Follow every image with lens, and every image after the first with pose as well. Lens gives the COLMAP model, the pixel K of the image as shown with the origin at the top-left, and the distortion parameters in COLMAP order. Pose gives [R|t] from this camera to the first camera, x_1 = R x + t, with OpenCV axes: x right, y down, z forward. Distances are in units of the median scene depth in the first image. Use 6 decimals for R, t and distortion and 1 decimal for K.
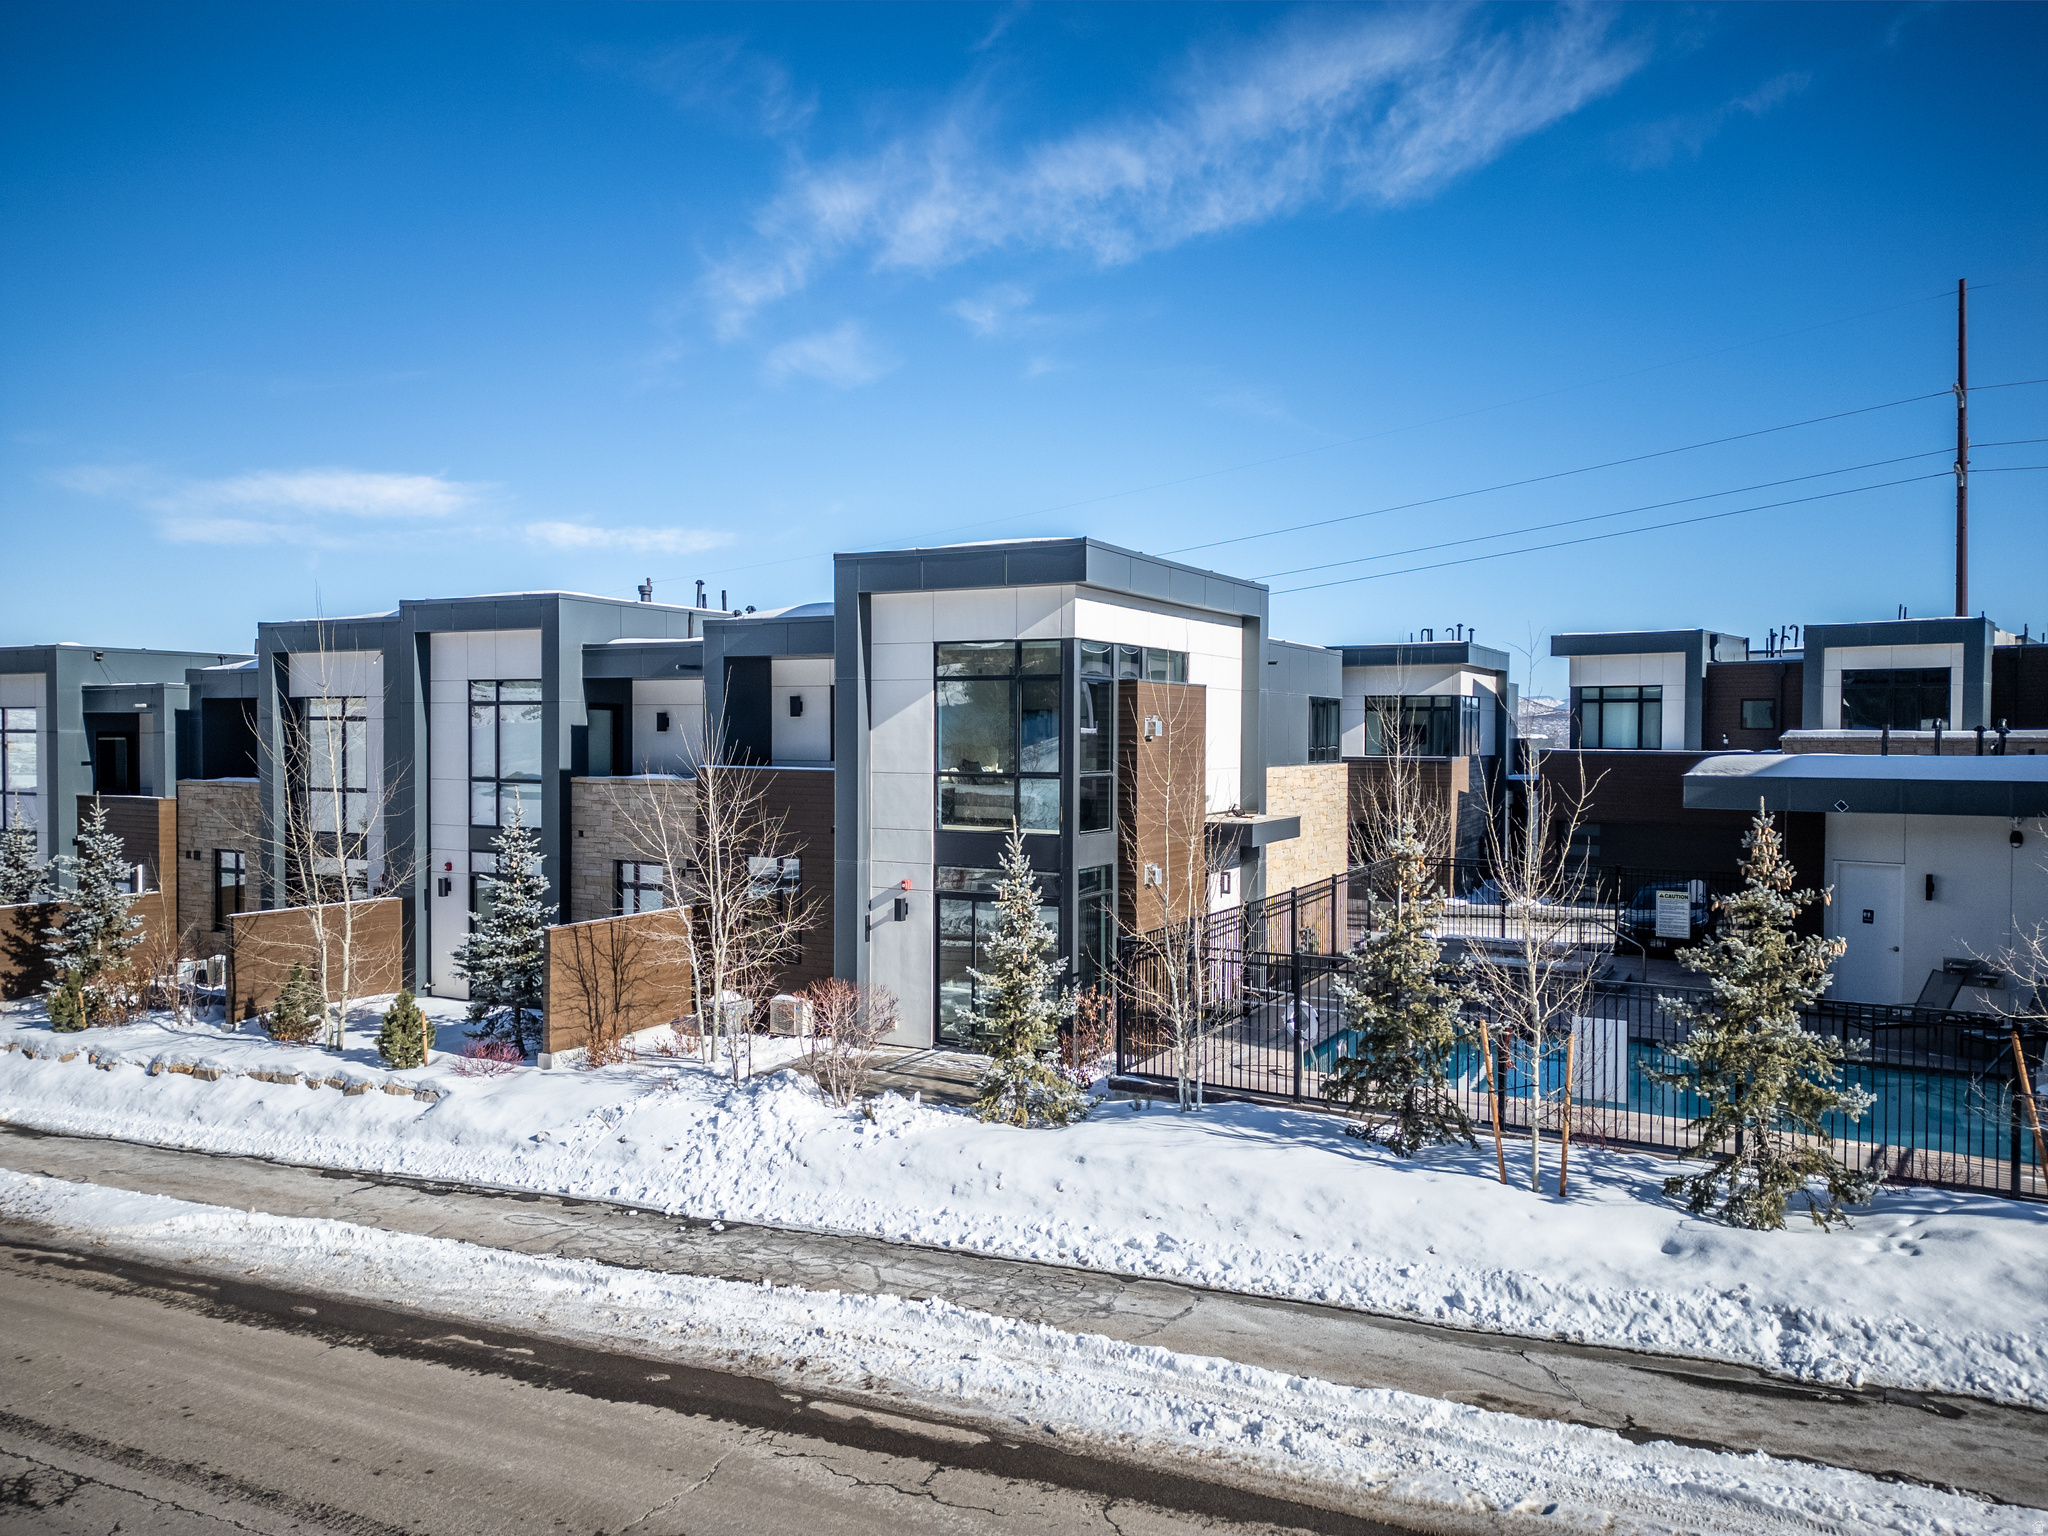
lens RADIAL K [[1435.5, 0, 1024.0], [0, 1435.5, 768.0], [0, 0, 1]] dist [0.049306, -0.042581]
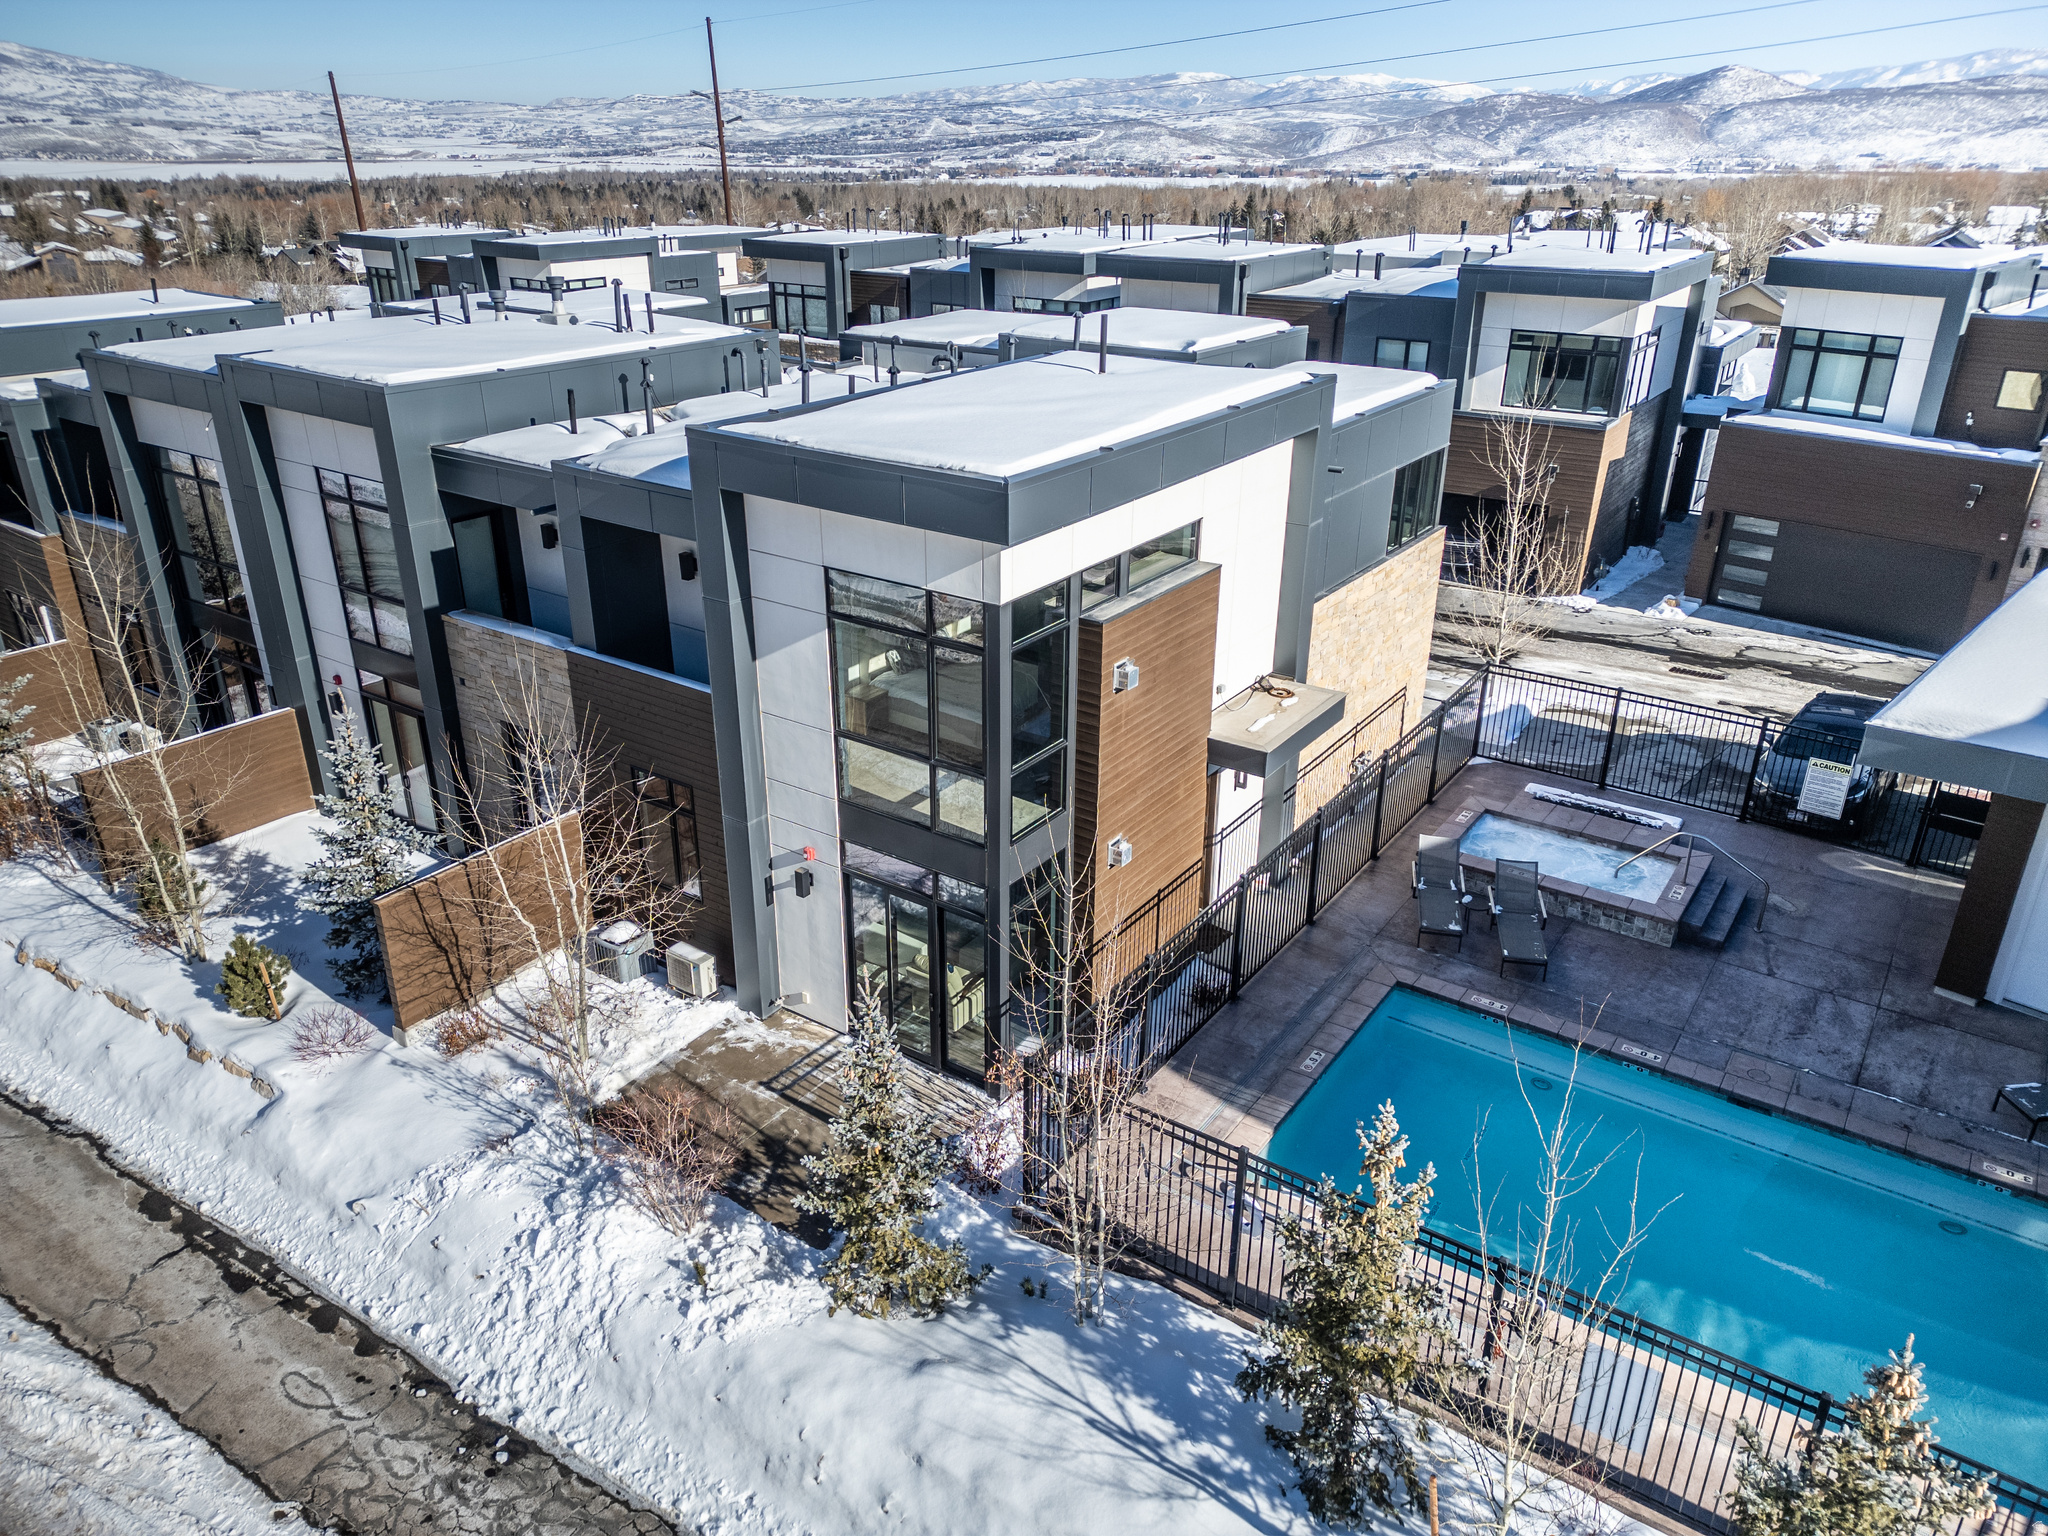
lens RADIAL K [[1435.5, 0, 1024.0], [0, 1435.5, 768.0], [0, 0, 1]] dist [0.049306, -0.042581]
pose [[0.994815, 0.044883, -0.091259, 0.132110], [-0.006103, 0.922073, 0.386967, -0.334510], [0.101516, -0.384404, 0.917566, 0.361633]]
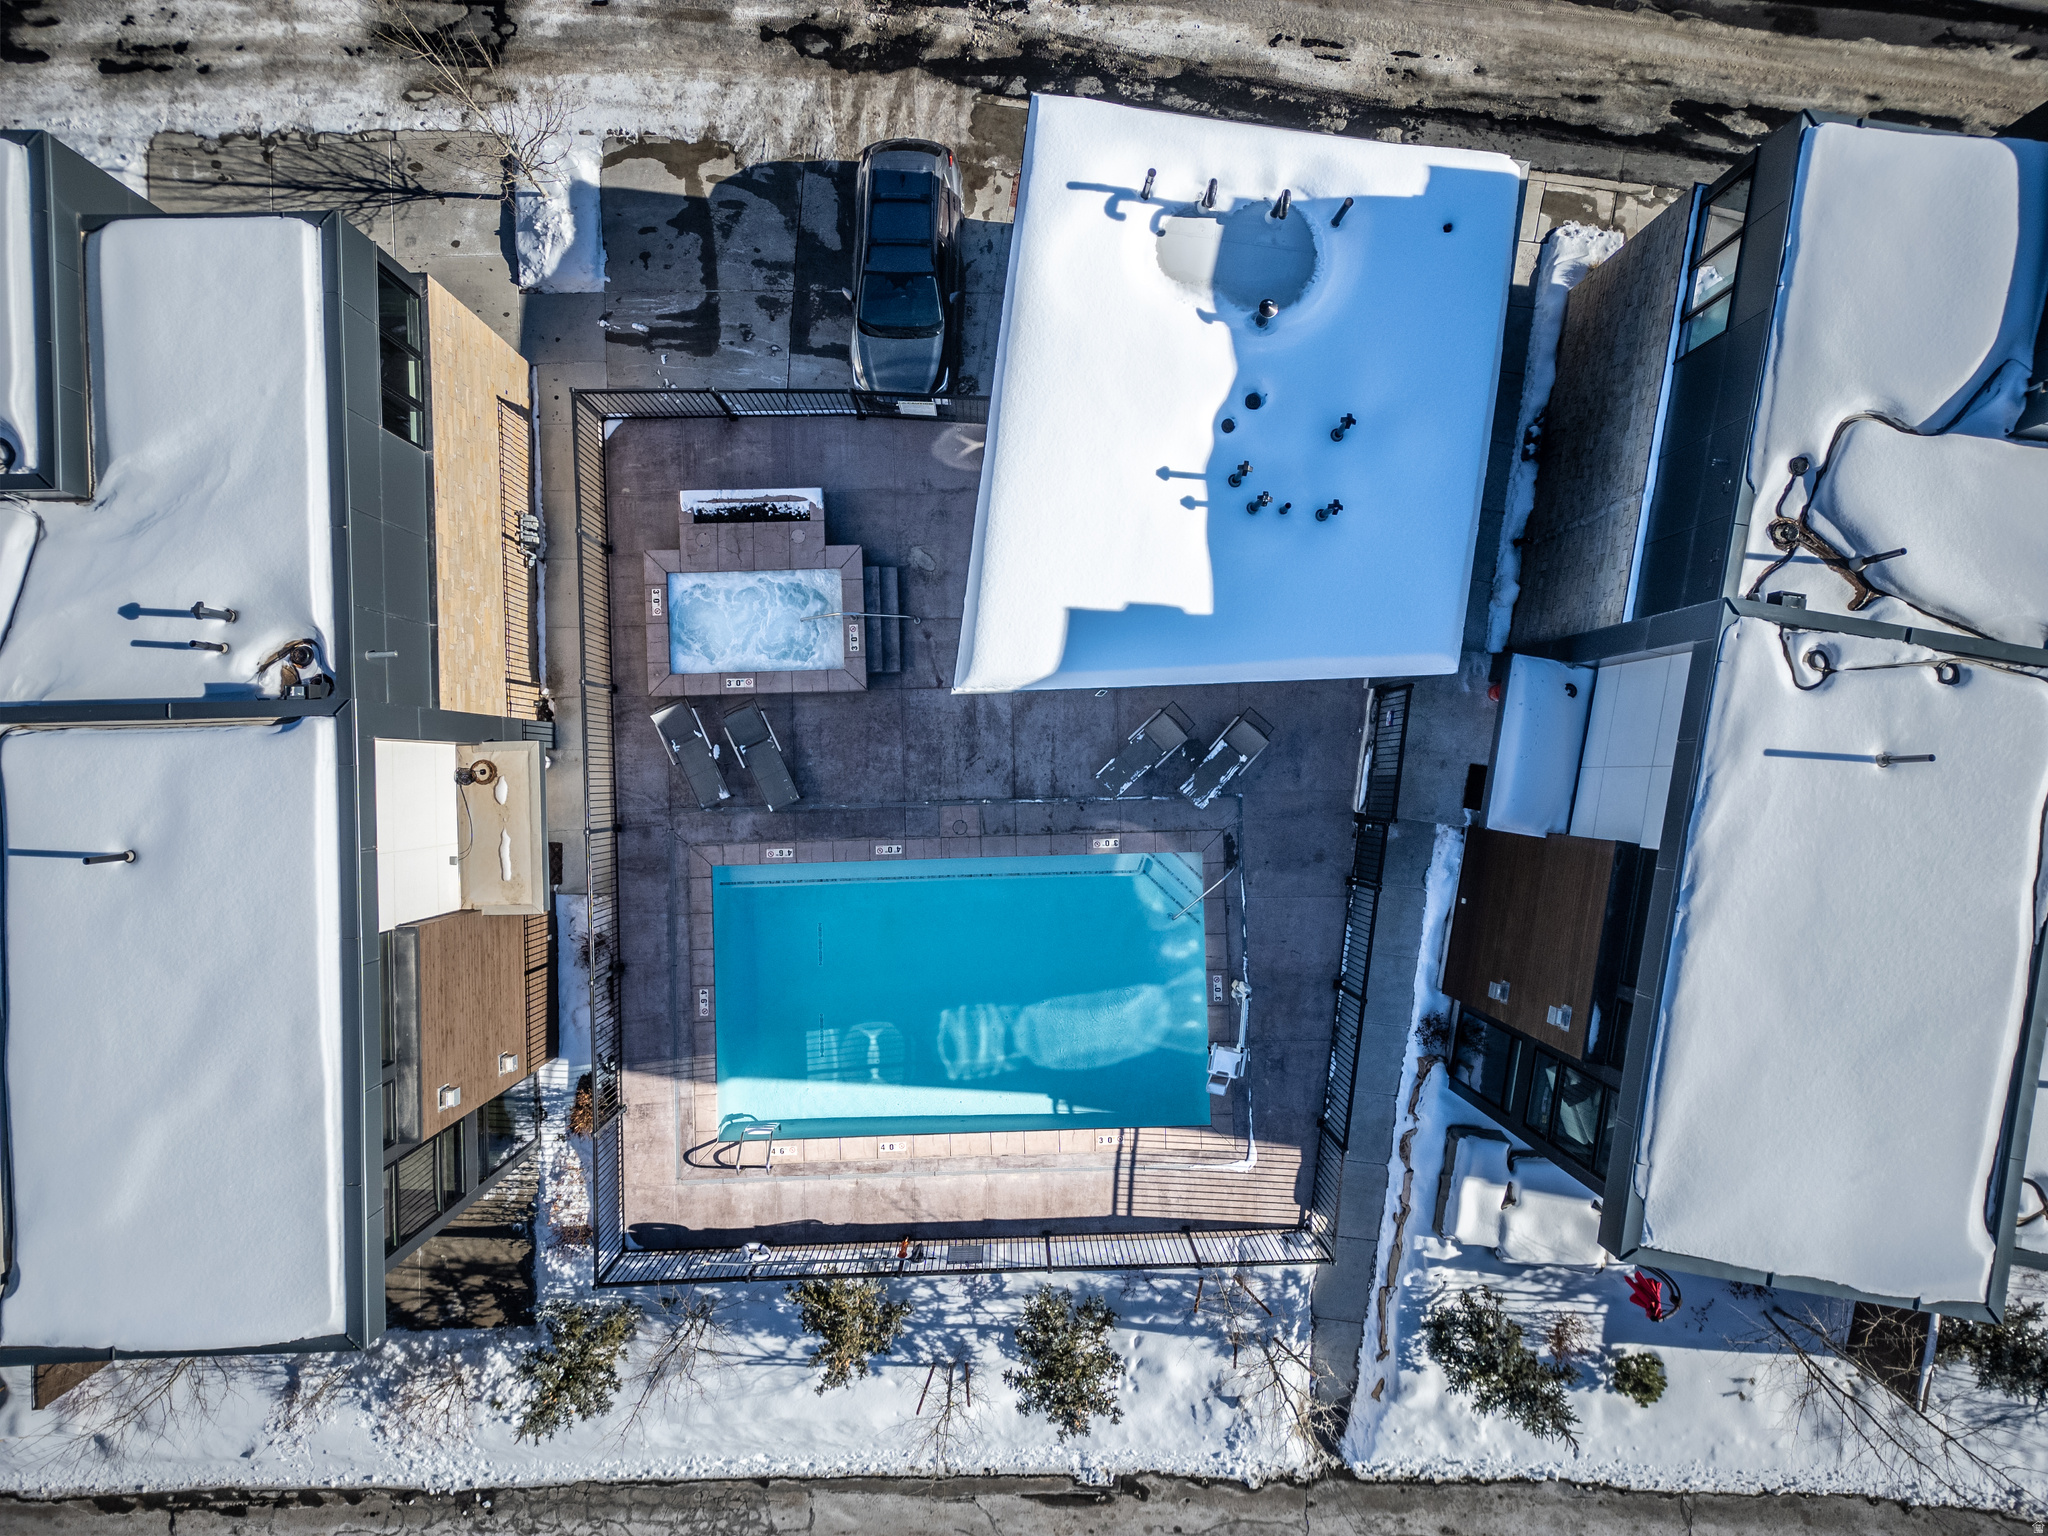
lens RADIAL K [[1441.5, 0, 1024.0], [0, 1441.5, 768.0], [0, 0, 1]] dist [0.004313, 0.004541]
pose [[0.861755, -0.506340, 0.031590, 0.574783], [-0.012263, 0.041460, 0.999065, -1.145383], [-0.507176, -0.861337, 0.029519, 1.189020]]
